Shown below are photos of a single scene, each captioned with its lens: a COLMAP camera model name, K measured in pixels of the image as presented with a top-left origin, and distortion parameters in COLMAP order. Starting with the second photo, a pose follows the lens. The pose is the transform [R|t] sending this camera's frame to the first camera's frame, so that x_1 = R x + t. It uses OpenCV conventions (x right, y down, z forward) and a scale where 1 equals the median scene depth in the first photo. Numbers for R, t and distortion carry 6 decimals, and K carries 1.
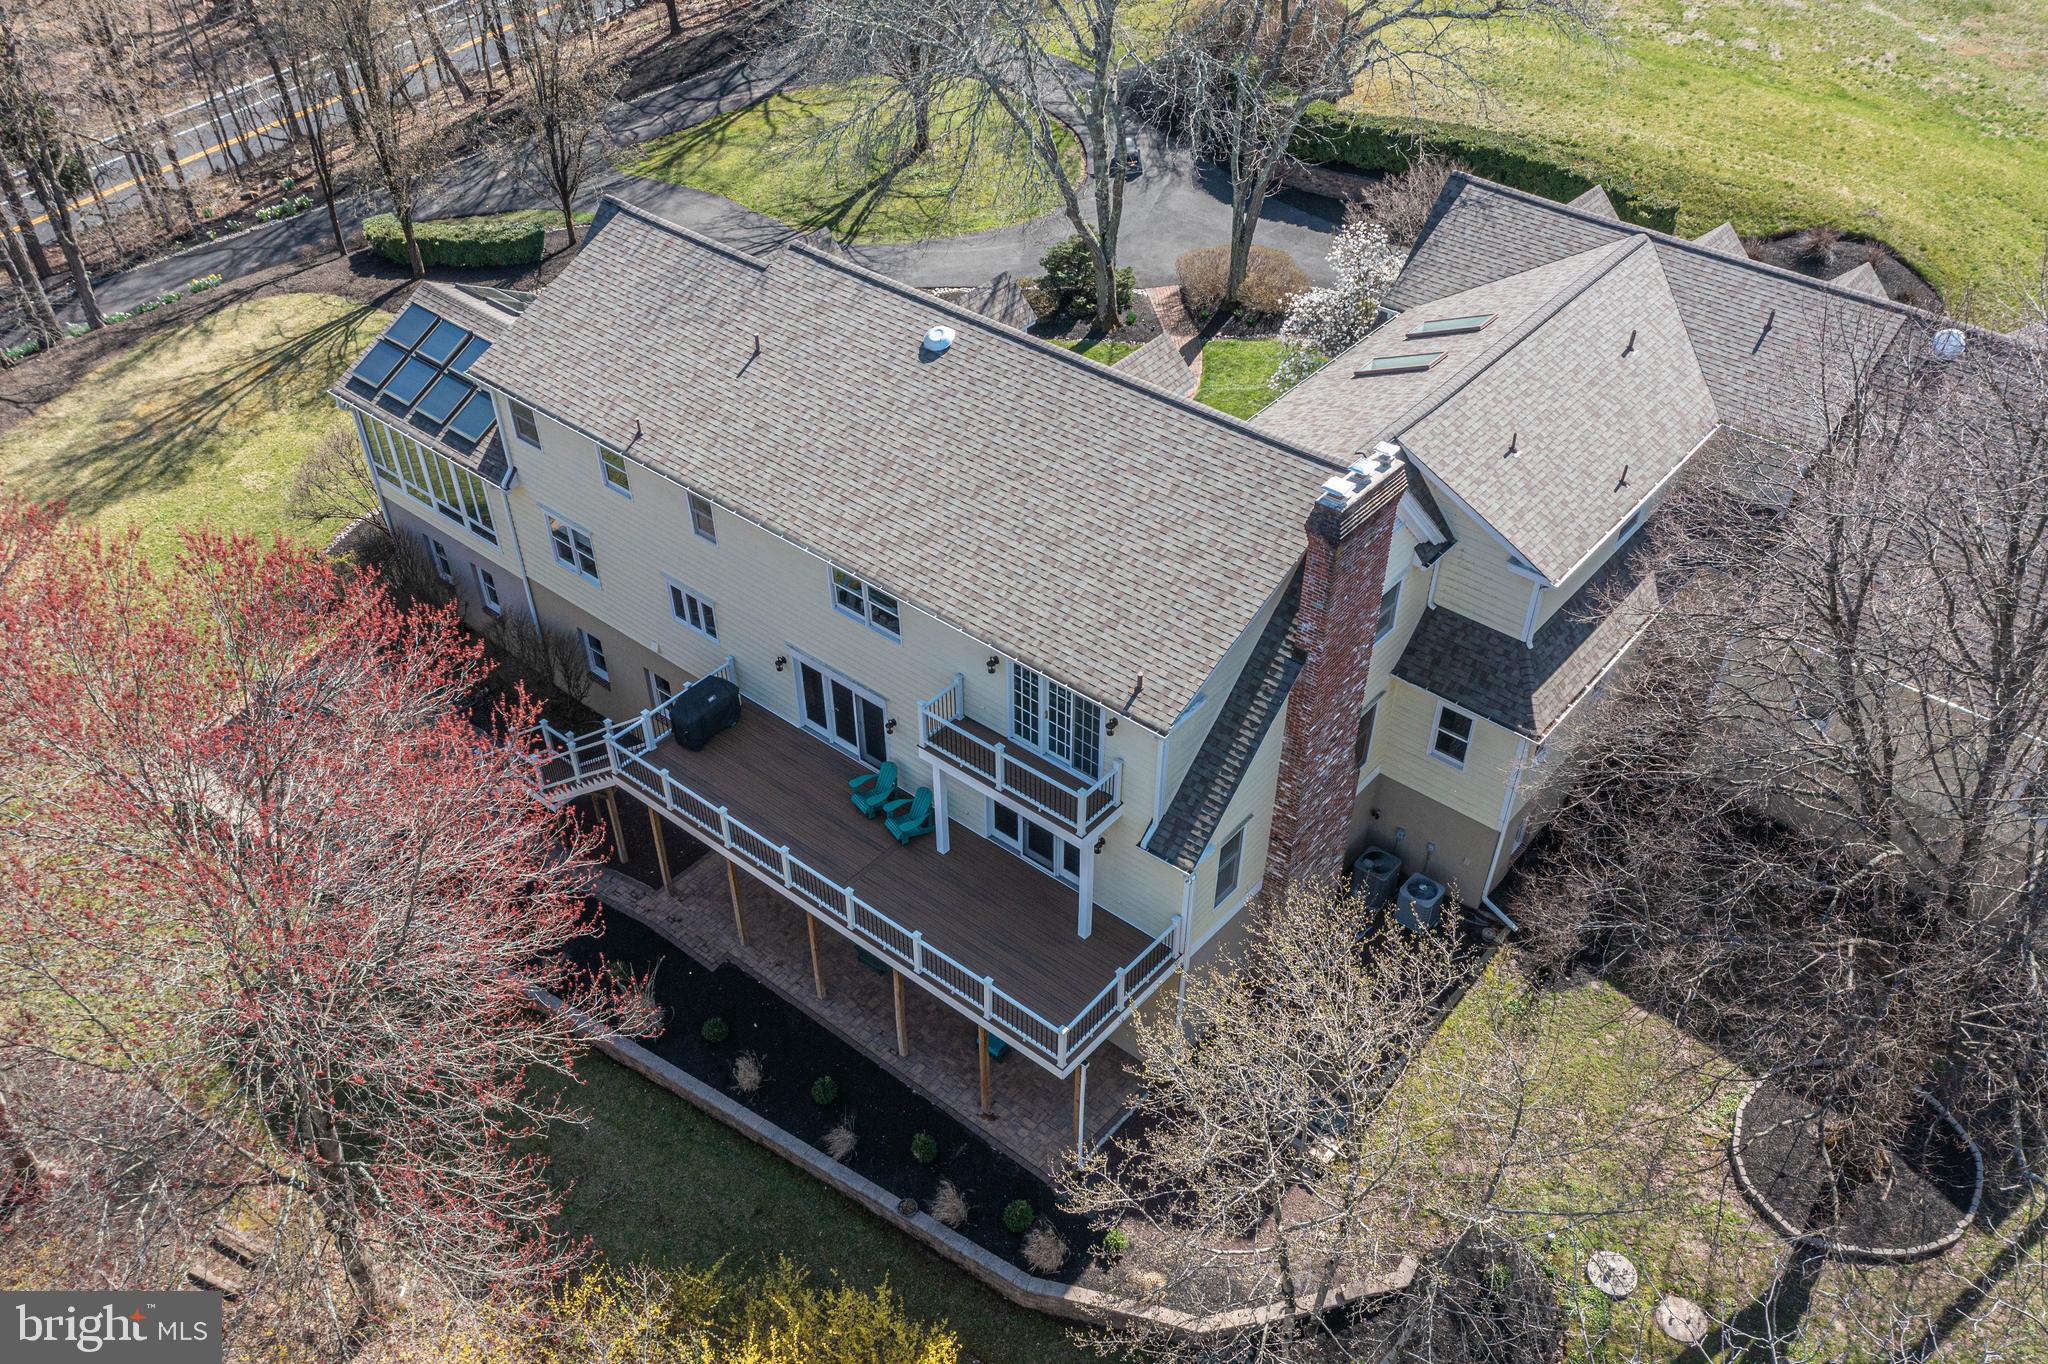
lens RADIAL K [[1658.7, 0, 1029.4], [0, 1658.7, 837.7], [0, 0, 1]] dist [0.004057, 0.006051]
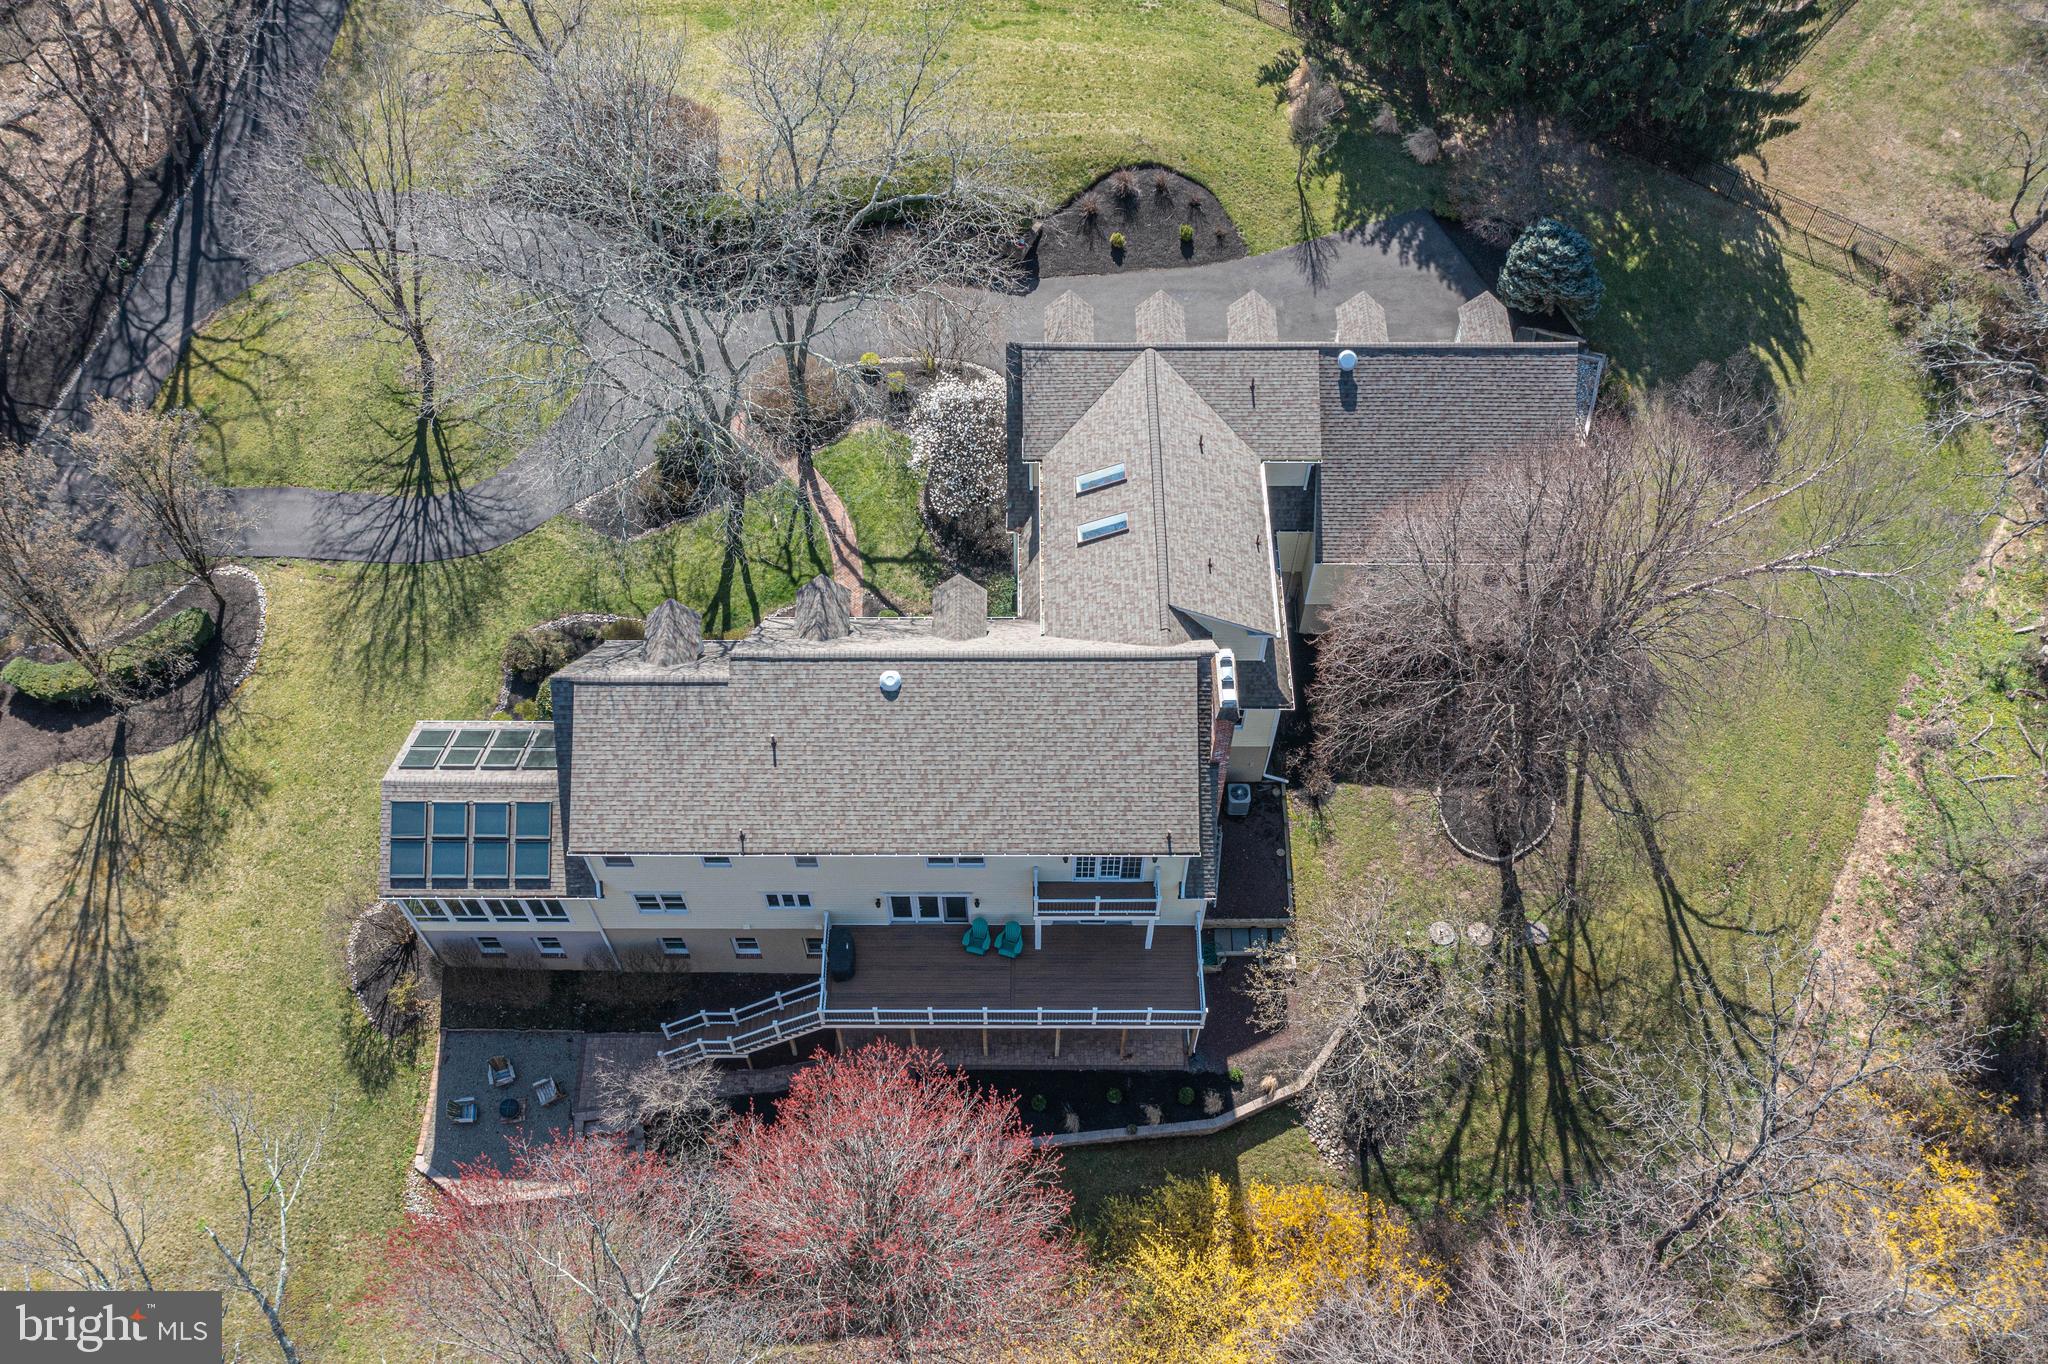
lens RADIAL K [[1658.7, 0, 1015.2], [0, 1658.7, 828.7], [0, 0, 1]] dist [0.004057, 0.006051]
pose [[0.769730, -0.554971, 0.315473, -0.494128], [0.446031, 0.821097, 0.356168, -0.645311], [-0.456697, -0.133443, 0.879557, -0.385608]]
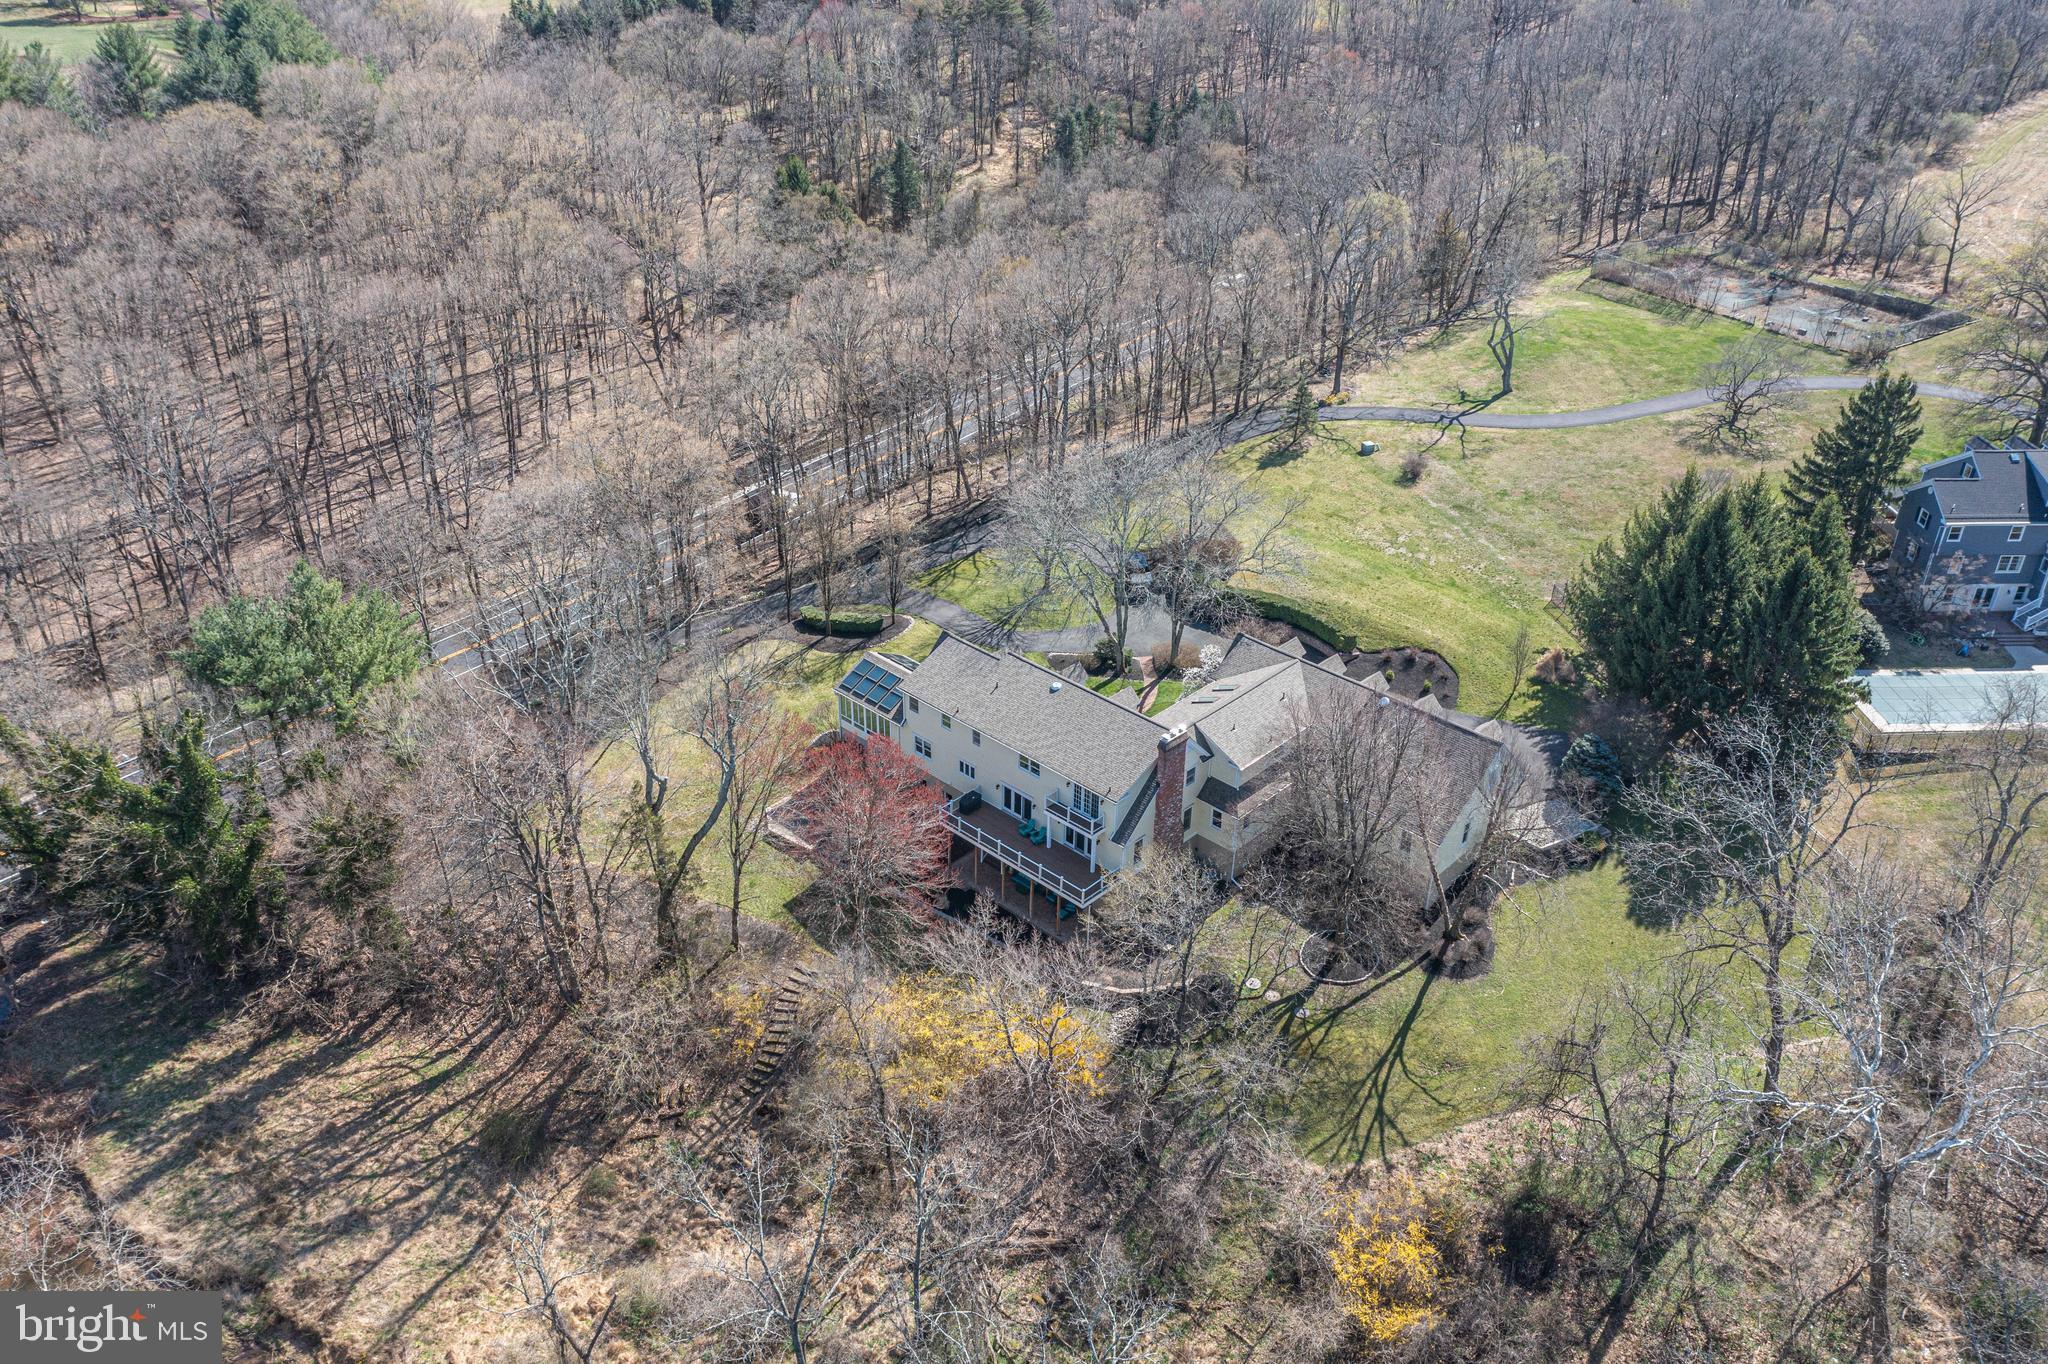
lens RADIAL K [[1633.3, 0, 1020.5], [0, 1633.3, 679.0], [0, 0, 1]] dist [0.009326, 0.000599]
pose [[0.997580, 0.044640, -0.053305, 0.041336], [-0.056337, 0.968275, -0.243453, 0.424866], [0.040746, 0.245867, 0.968447, -1.917965]]
